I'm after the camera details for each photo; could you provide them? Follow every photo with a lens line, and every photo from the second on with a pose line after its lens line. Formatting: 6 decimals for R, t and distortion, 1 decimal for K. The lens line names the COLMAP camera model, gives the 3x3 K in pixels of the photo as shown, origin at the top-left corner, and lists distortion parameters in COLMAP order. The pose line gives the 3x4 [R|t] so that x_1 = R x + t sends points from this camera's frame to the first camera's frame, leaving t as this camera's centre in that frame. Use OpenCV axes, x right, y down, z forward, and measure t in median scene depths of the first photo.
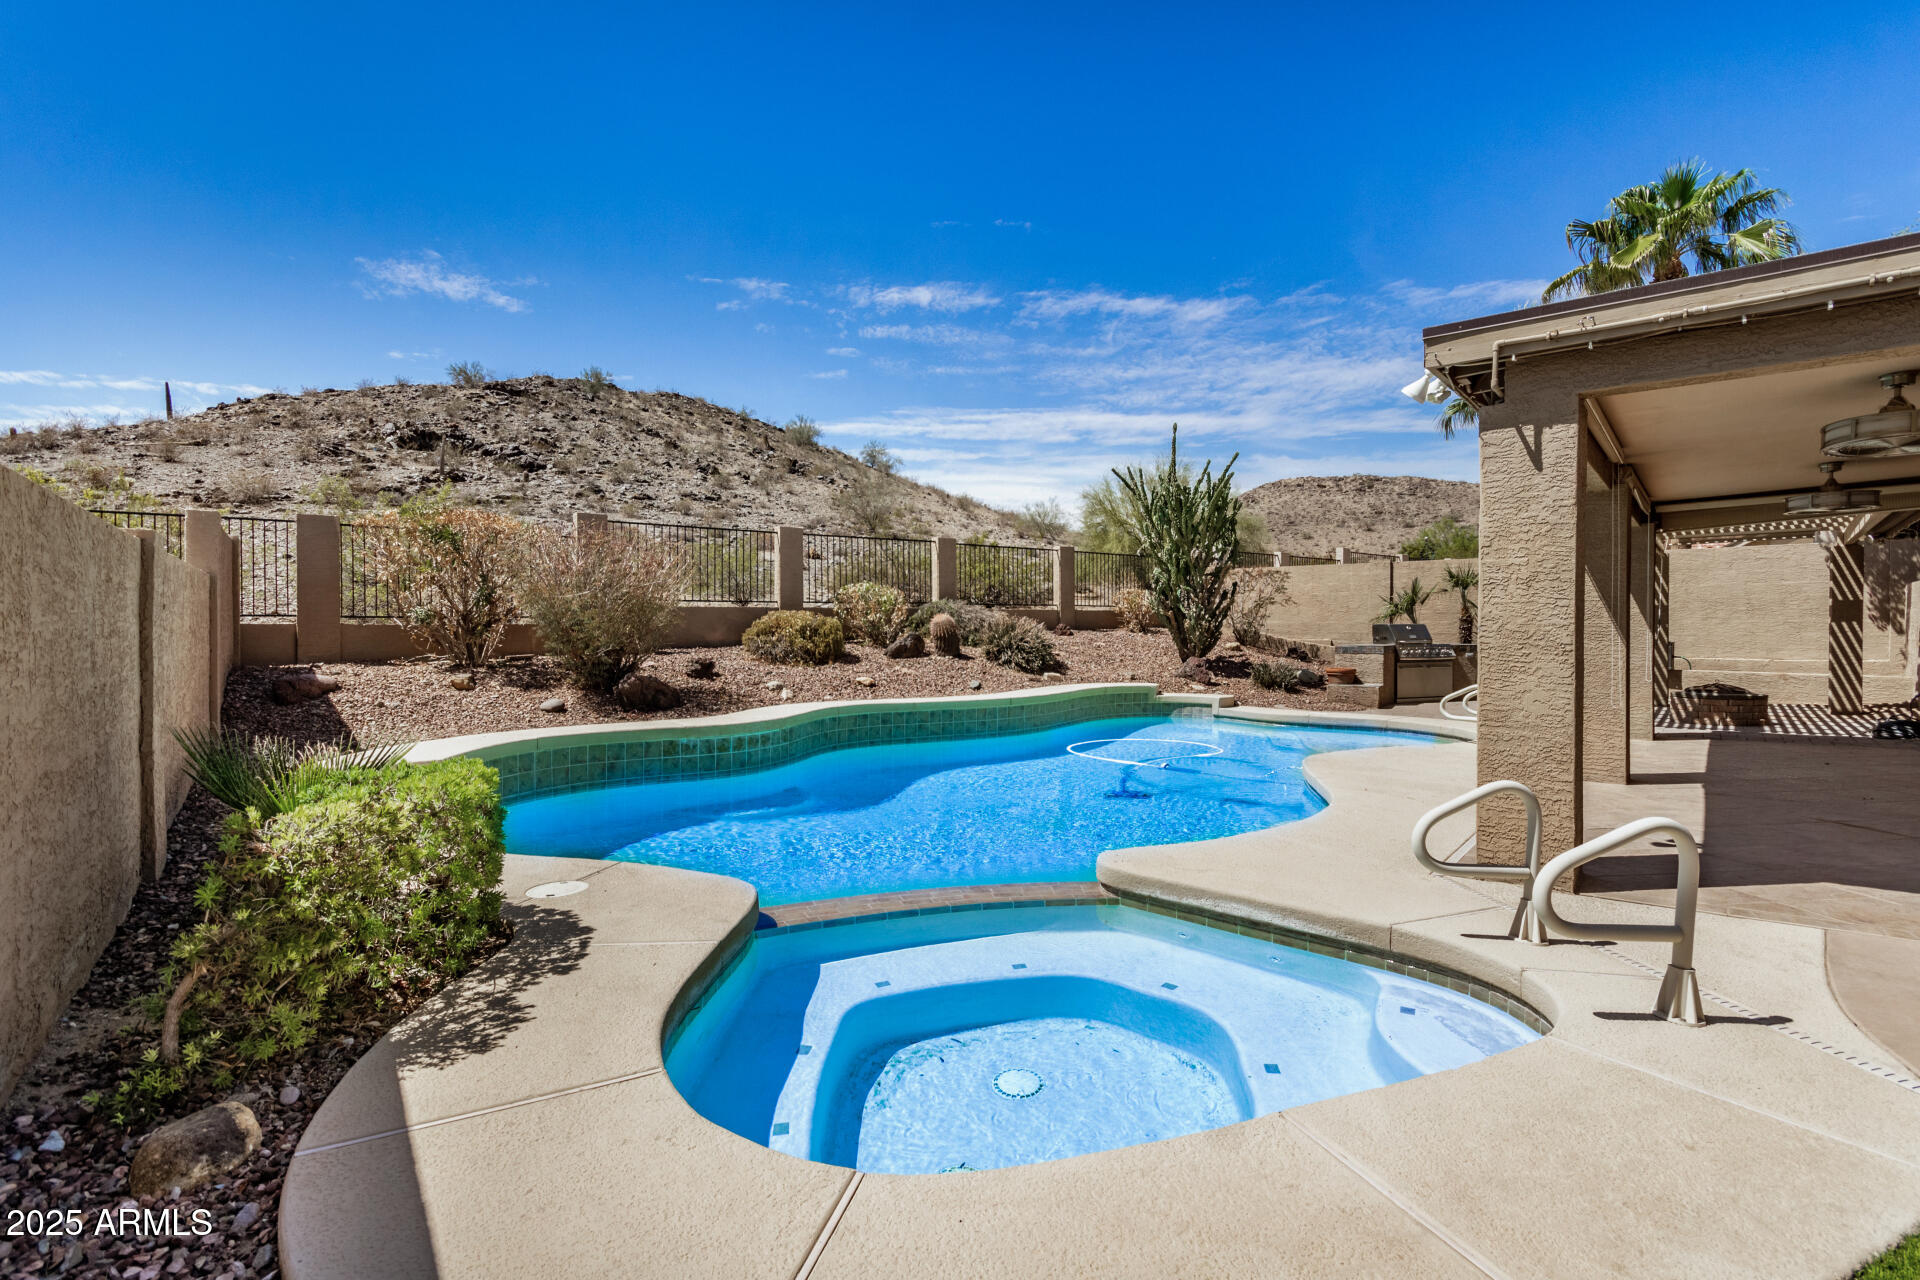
lens RADIAL K [[892.1, 0, 962.2], [0, 892.1, 645.6], [0, 0, 1]] dist [0.006938, -0.001355]
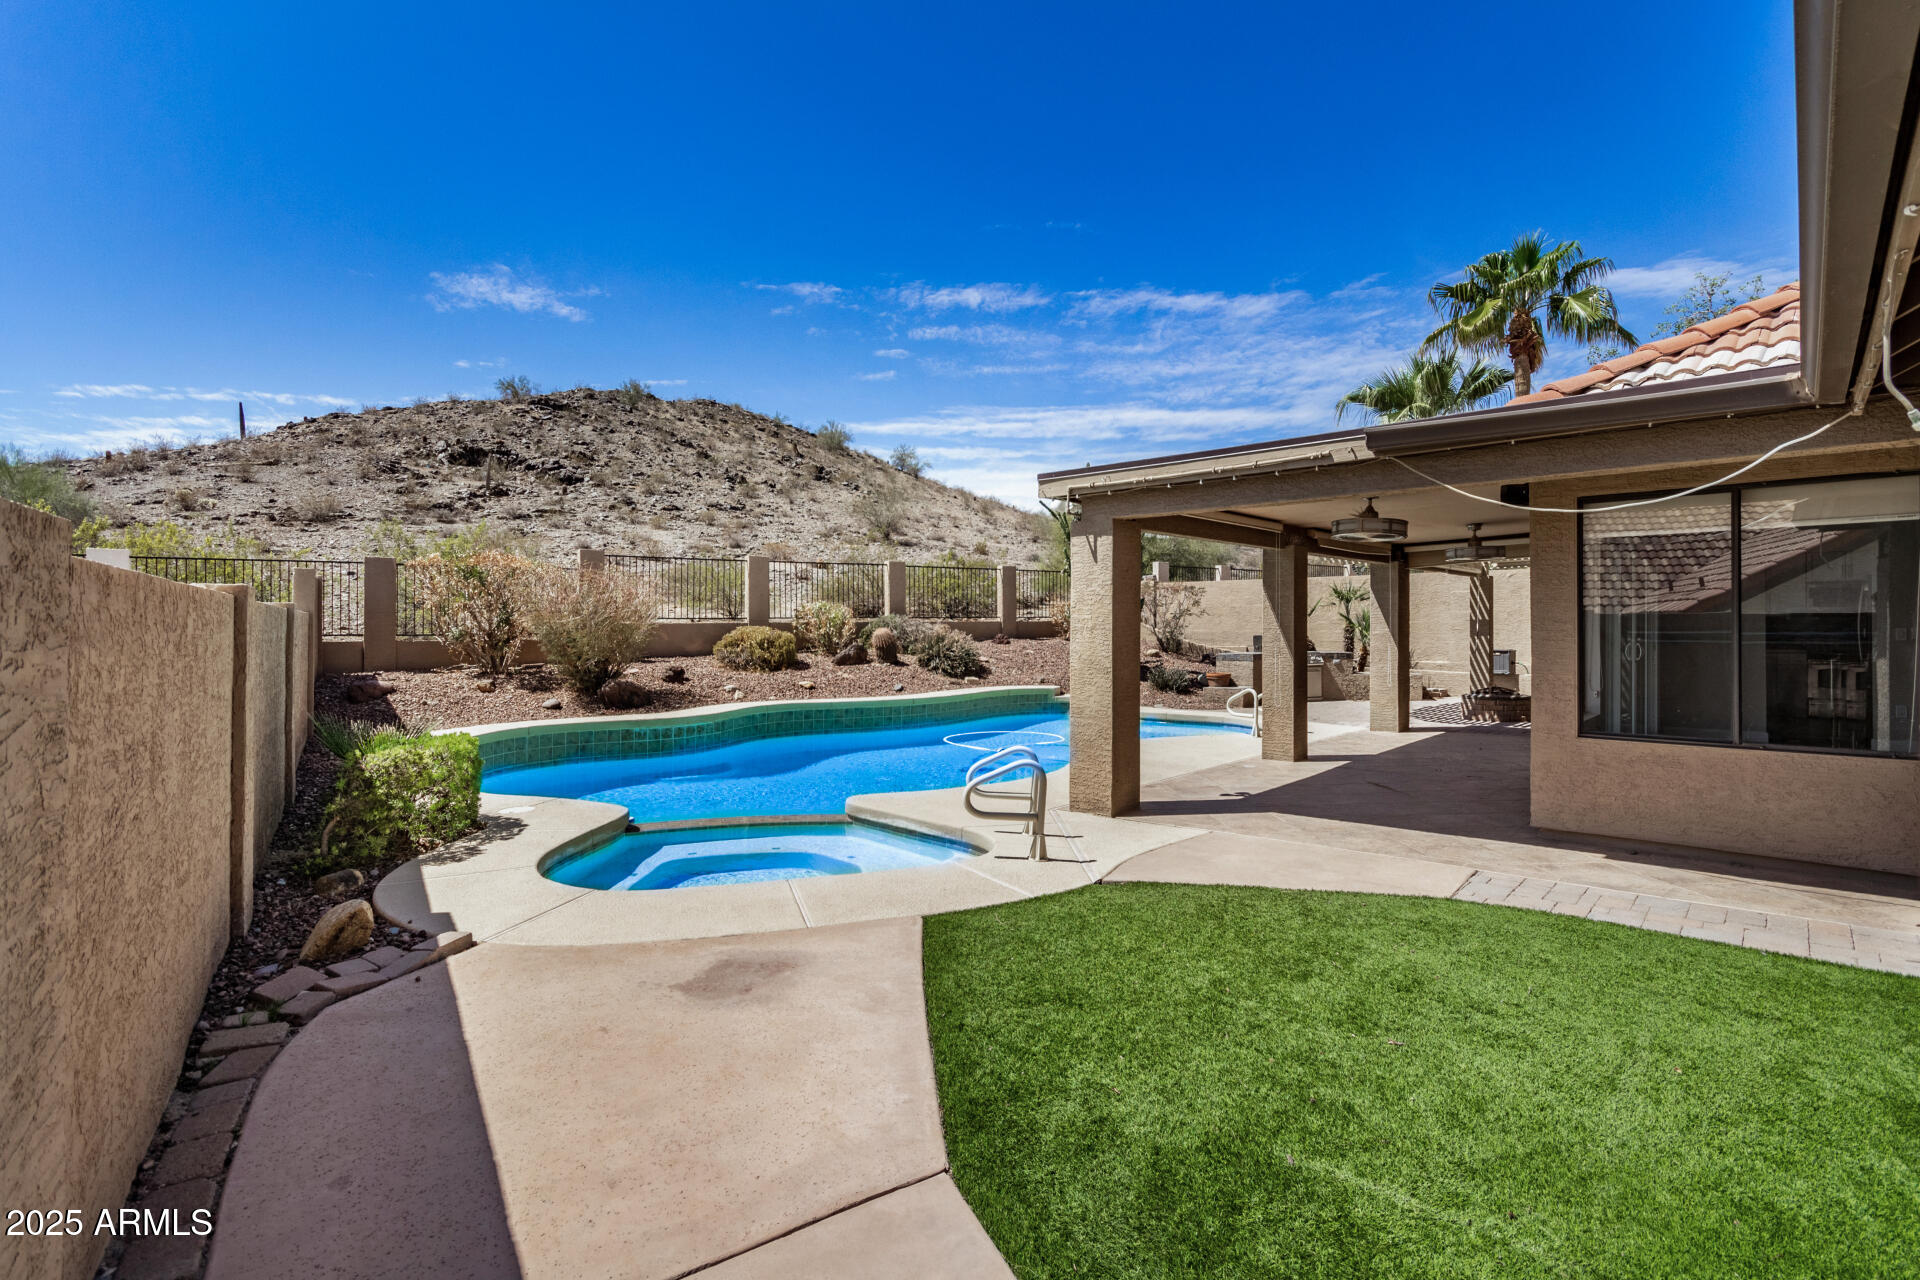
lens RADIAL K [[892.1, 0, 954.1], [0, 892.1, 627.3], [0, 0, 1]] dist [0.006938, -0.001355]
pose [[0.998825, -0.002944, -0.048370, 0.117023], [0.001998, 0.999806, -0.019584, -0.011055], [0.048418, 0.019464, 0.998637, -0.169936]]
